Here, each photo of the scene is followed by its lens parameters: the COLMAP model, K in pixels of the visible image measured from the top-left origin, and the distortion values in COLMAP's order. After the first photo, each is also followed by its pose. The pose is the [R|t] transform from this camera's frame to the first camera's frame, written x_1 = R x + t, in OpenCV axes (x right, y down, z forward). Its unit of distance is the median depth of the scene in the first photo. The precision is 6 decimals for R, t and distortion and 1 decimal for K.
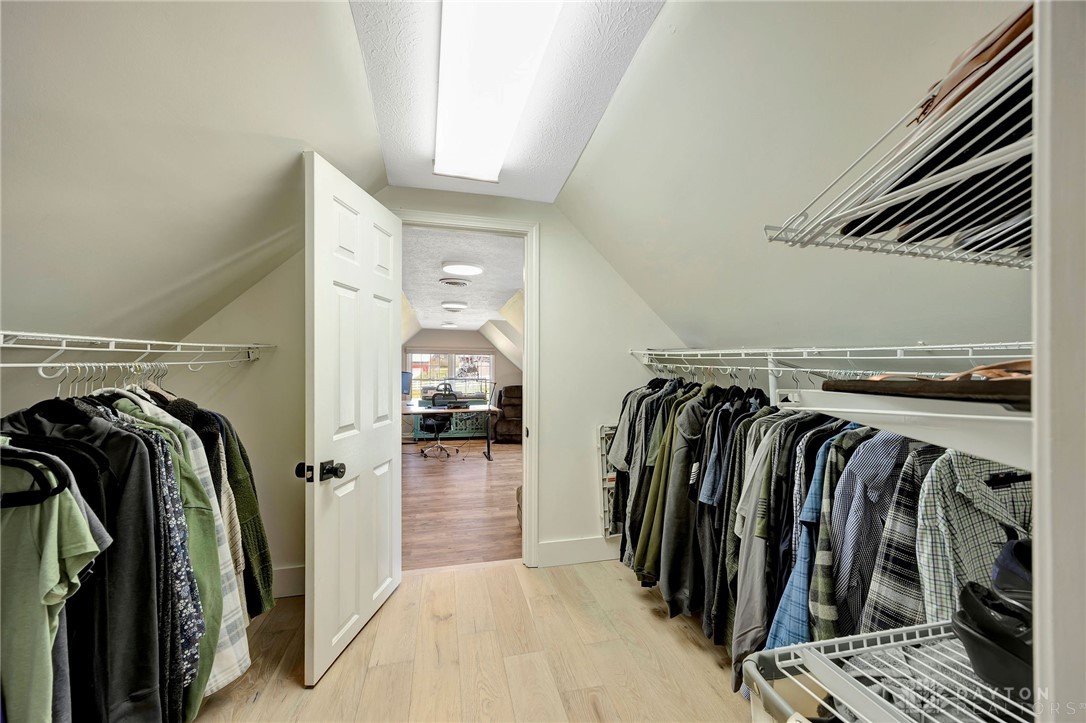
lens RADIAL K [[416.9, 0, 543.6], [0, 416.9, 363.5], [0, 0, 1]] dist [-0.004531, 0.000145]
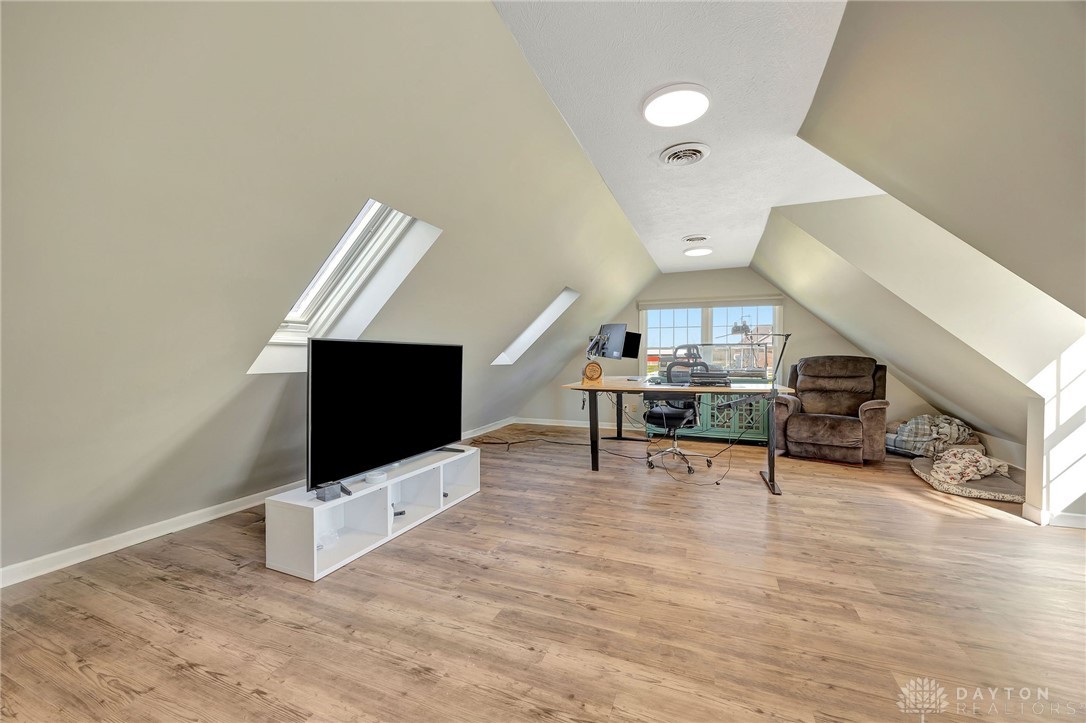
lens RADIAL K [[416.9, 0, 541.6], [0, 416.9, 356.5], [0, 0, 1]] dist [-0.004531, 0.000145]
pose [[0.806439, -0.001206, -0.591317, -0.055748], [0.003955, 0.999987, 0.003355, 0.062732], [0.591305, -0.005044, 0.806433, 0.411917]]
